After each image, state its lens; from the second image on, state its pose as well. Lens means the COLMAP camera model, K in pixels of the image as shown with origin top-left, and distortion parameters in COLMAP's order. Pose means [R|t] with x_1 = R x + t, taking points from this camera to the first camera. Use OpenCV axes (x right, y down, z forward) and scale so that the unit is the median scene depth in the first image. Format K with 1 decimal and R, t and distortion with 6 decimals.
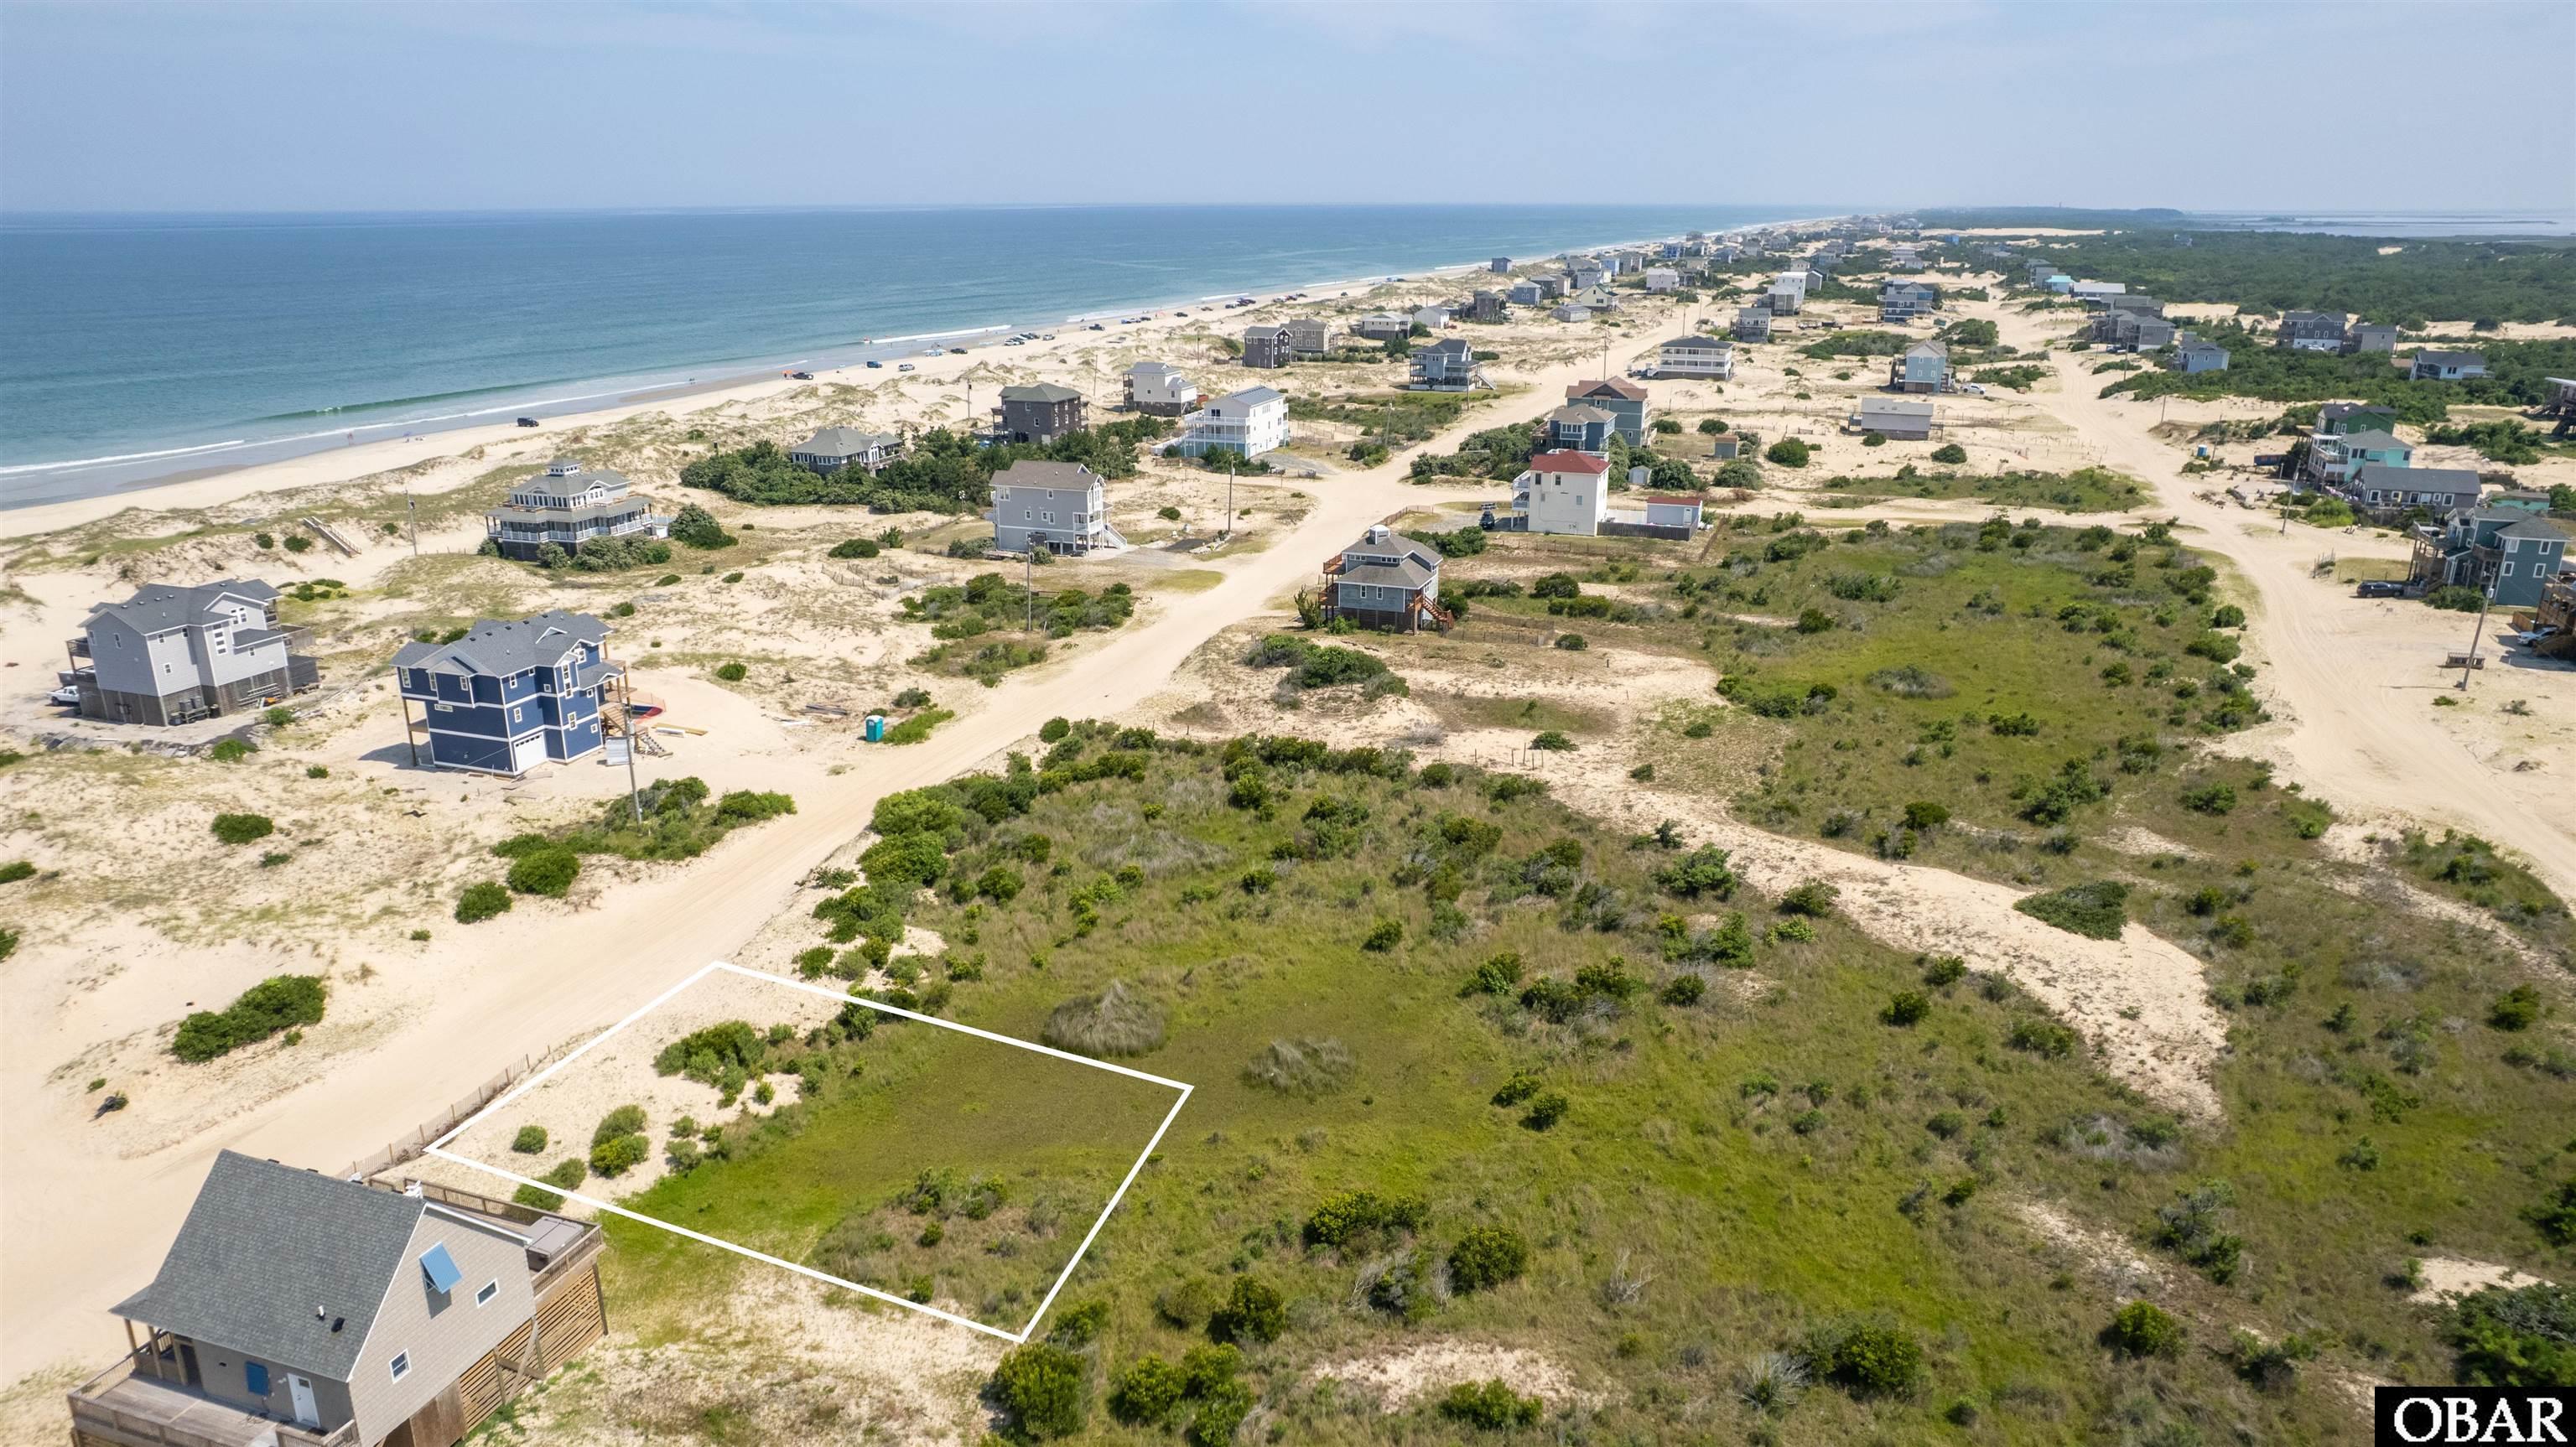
lens RADIAL K [[1688.4, 0, 1288.0], [0, 1688.4, 723.5], [0, 0, 1]] dist [-0.070015, 0.056079]
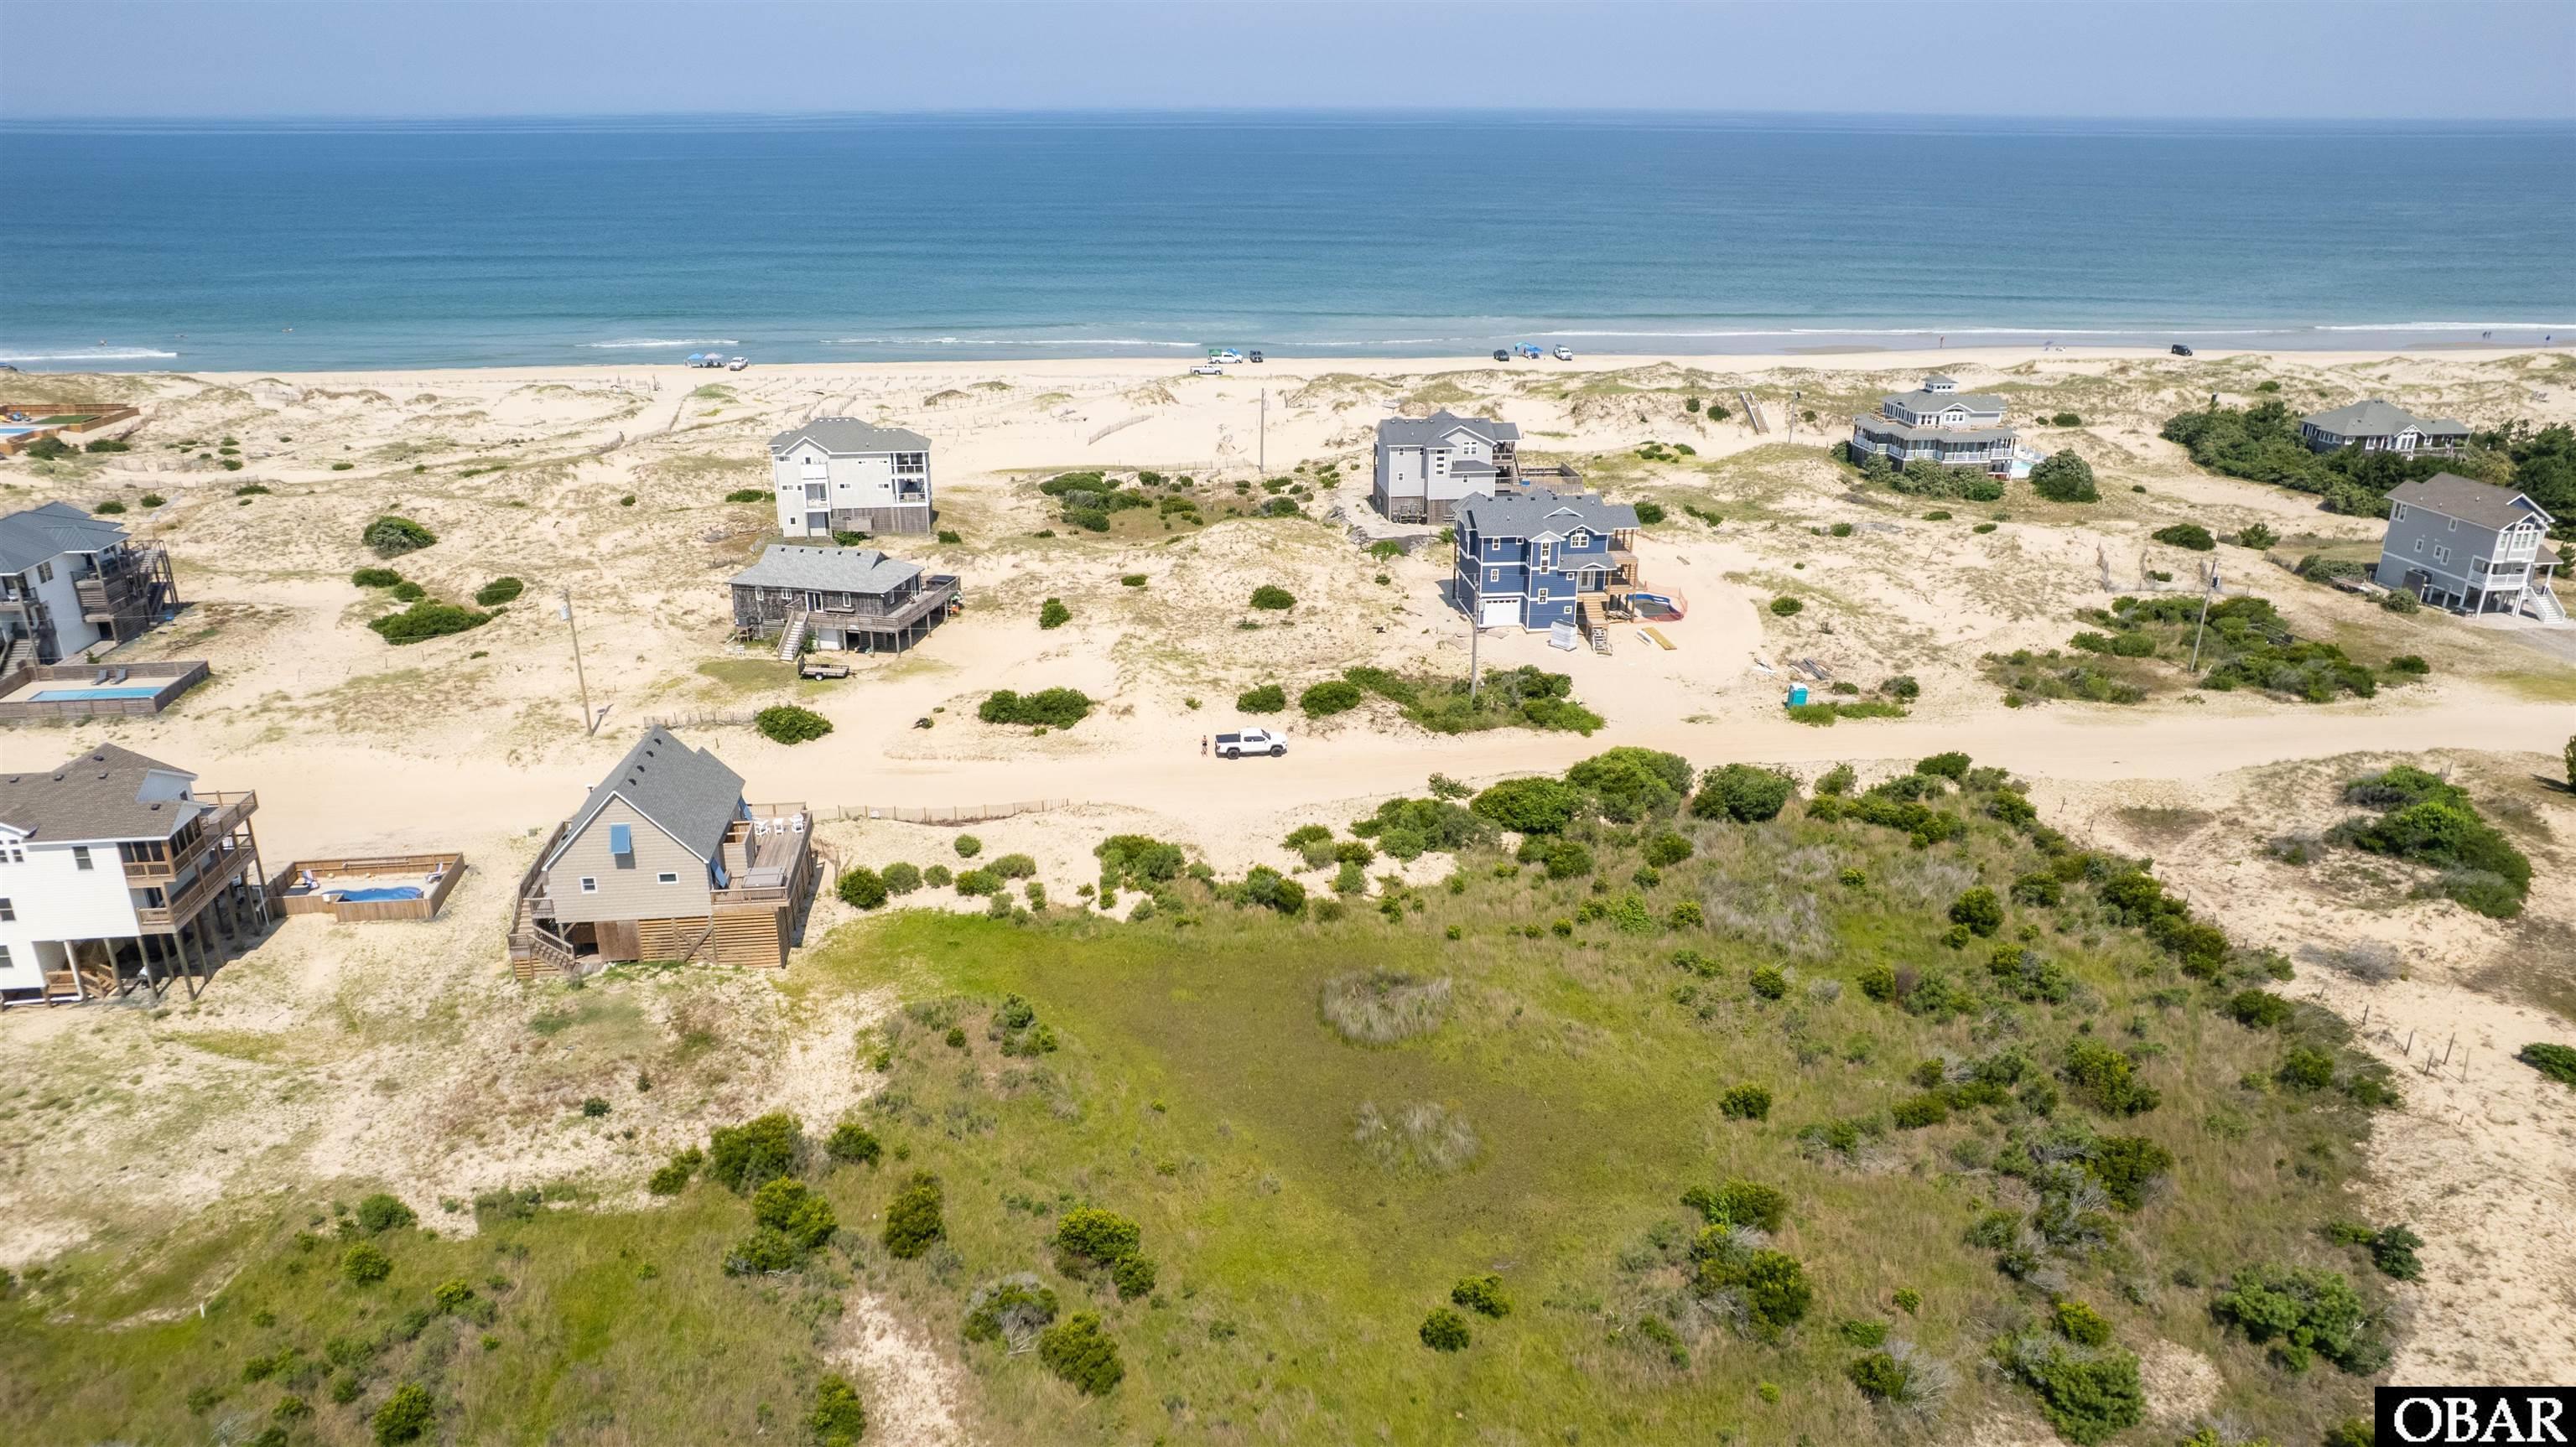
lens RADIAL K [[1688.4, 0, 1288.0], [0, 1688.4, 723.5], [0, 0, 1]] dist [-0.070015, 0.056079]
pose [[0.446286, 0.315639, -0.837377, 0.379505], [-0.273125, 0.939127, 0.208428, -0.093559], [0.852192, 0.135690, 0.505328, 0.294744]]
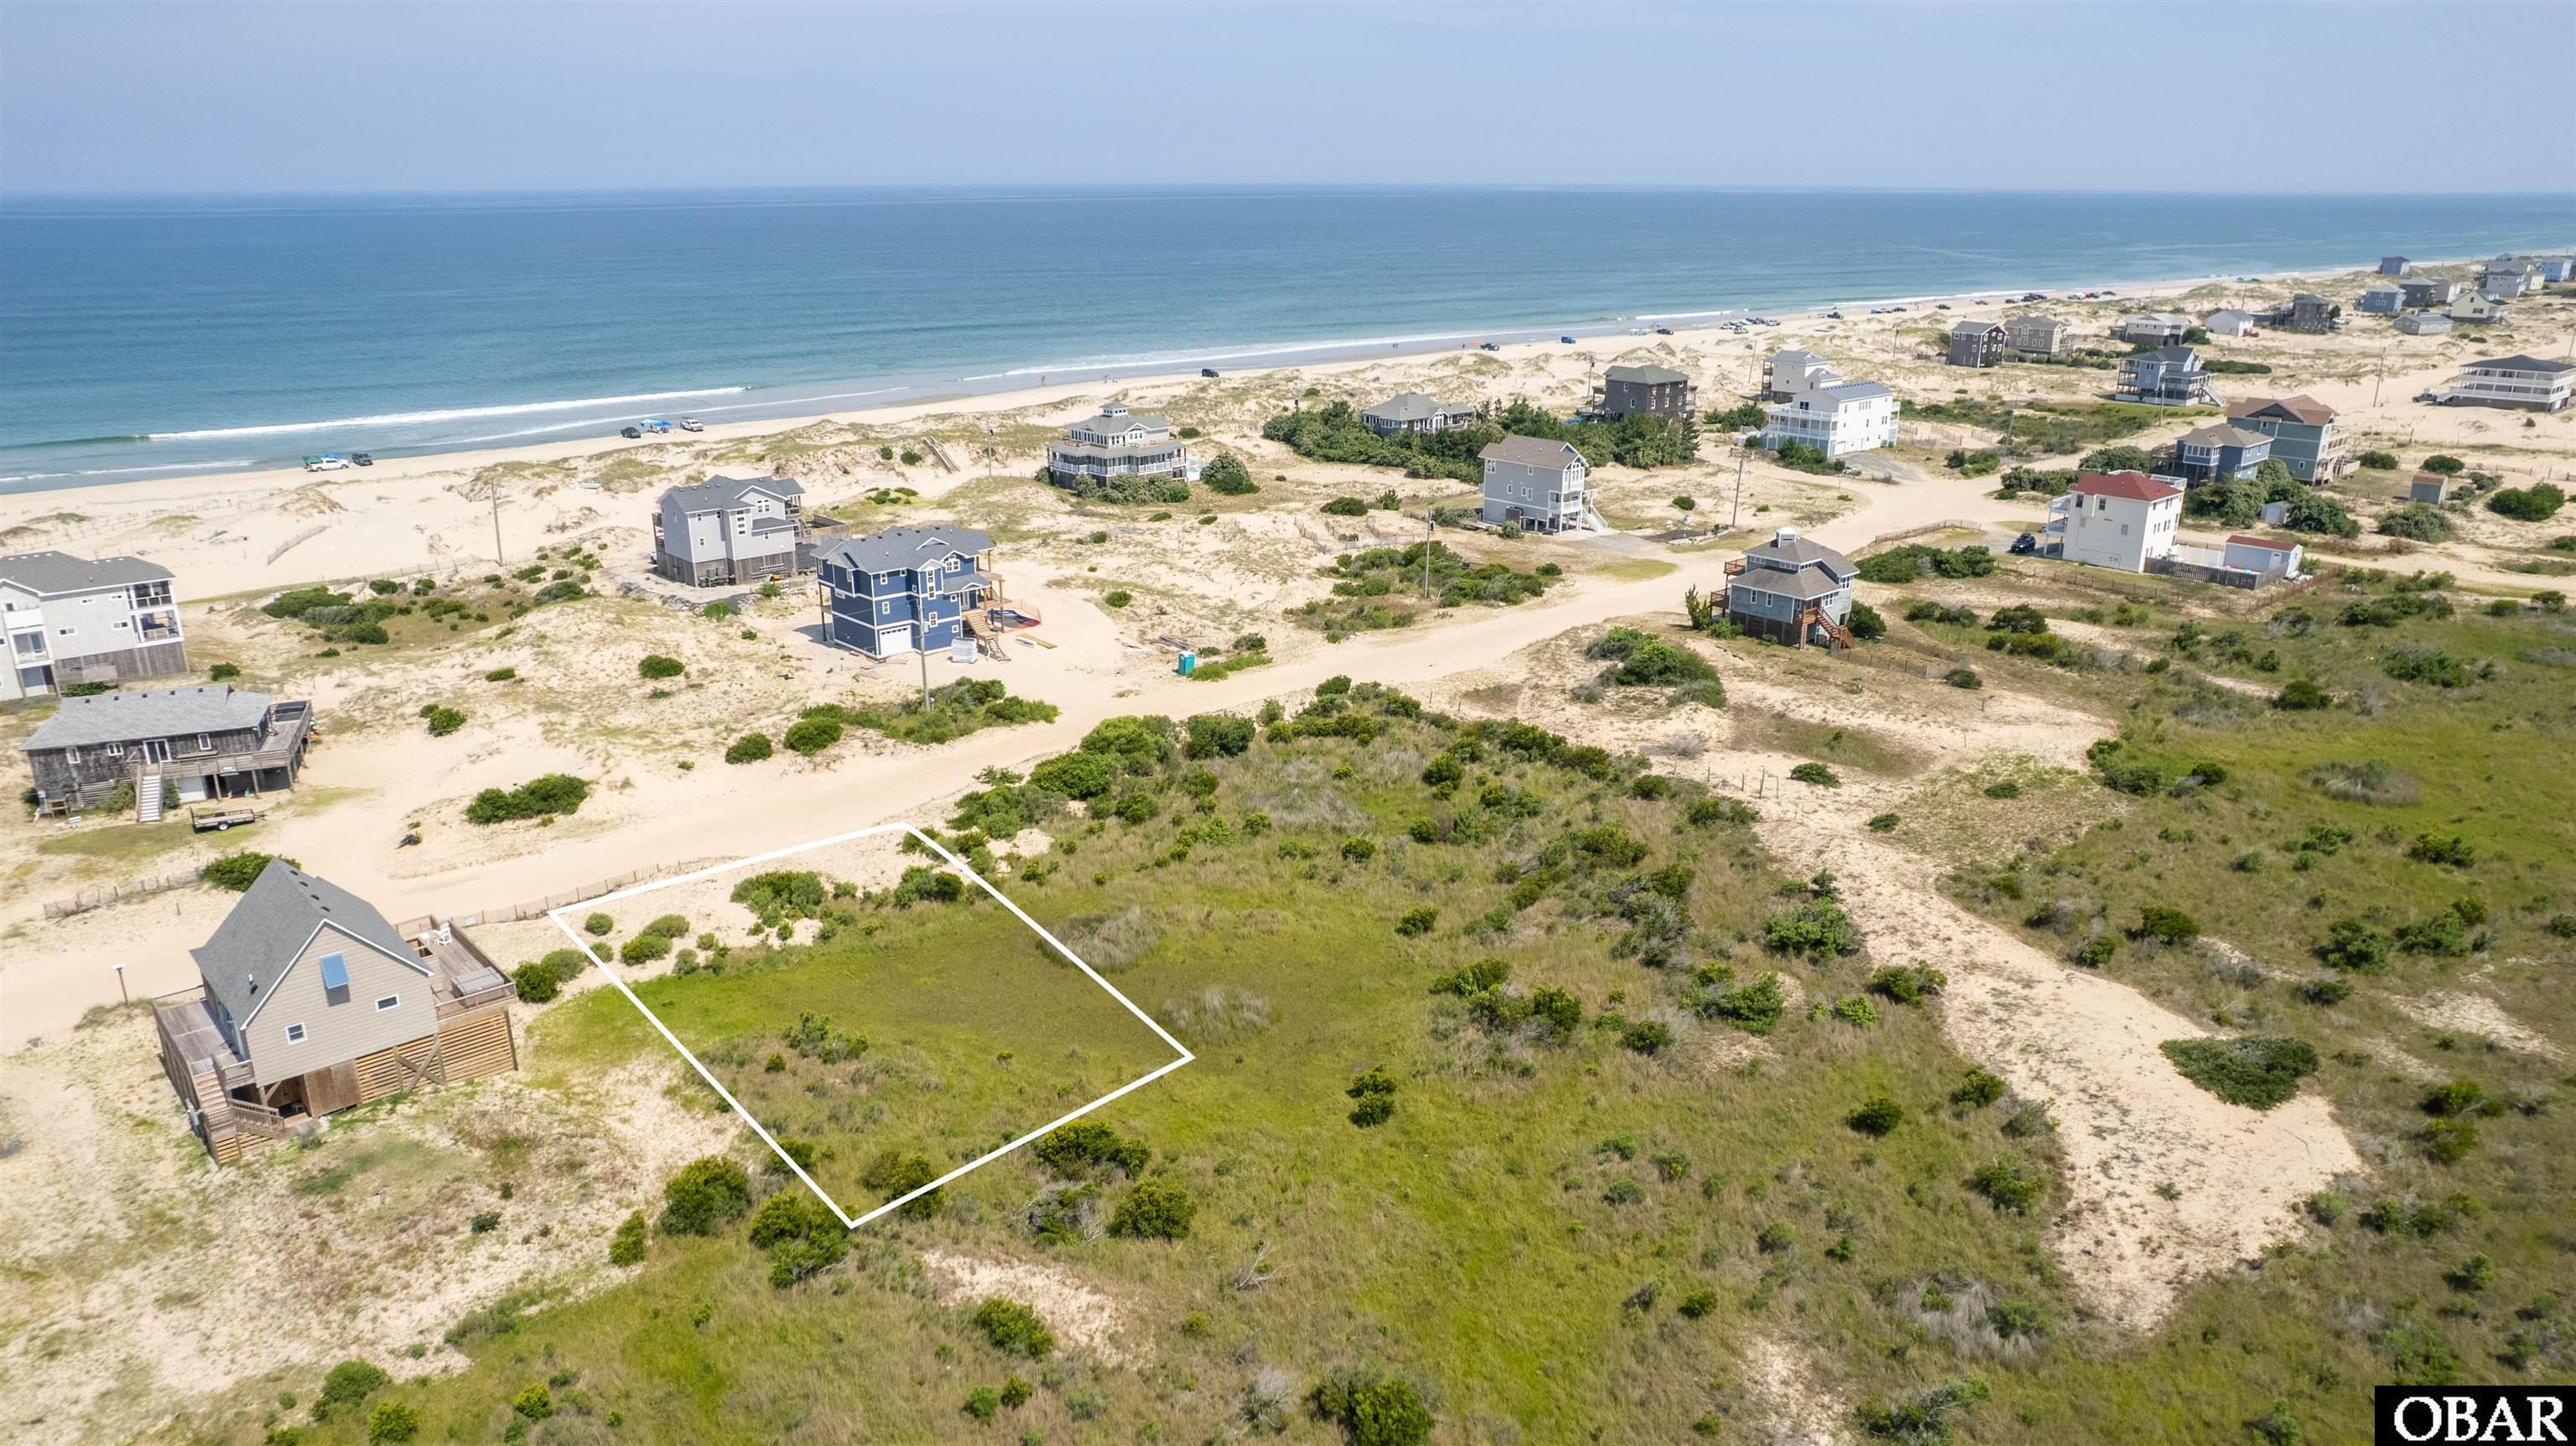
lens RADIAL K [[1699.5, 0, 1284.7], [0, 1699.5, 728.5], [0, 0, 1]] dist [-0.063724, 0.050265]
pose [[0.880853, 0.147788, -0.449729, 0.292017], [-0.142747, 0.988721, 0.045322, -0.013279], [0.451354, 0.024275, 0.892015, 0.056529]]
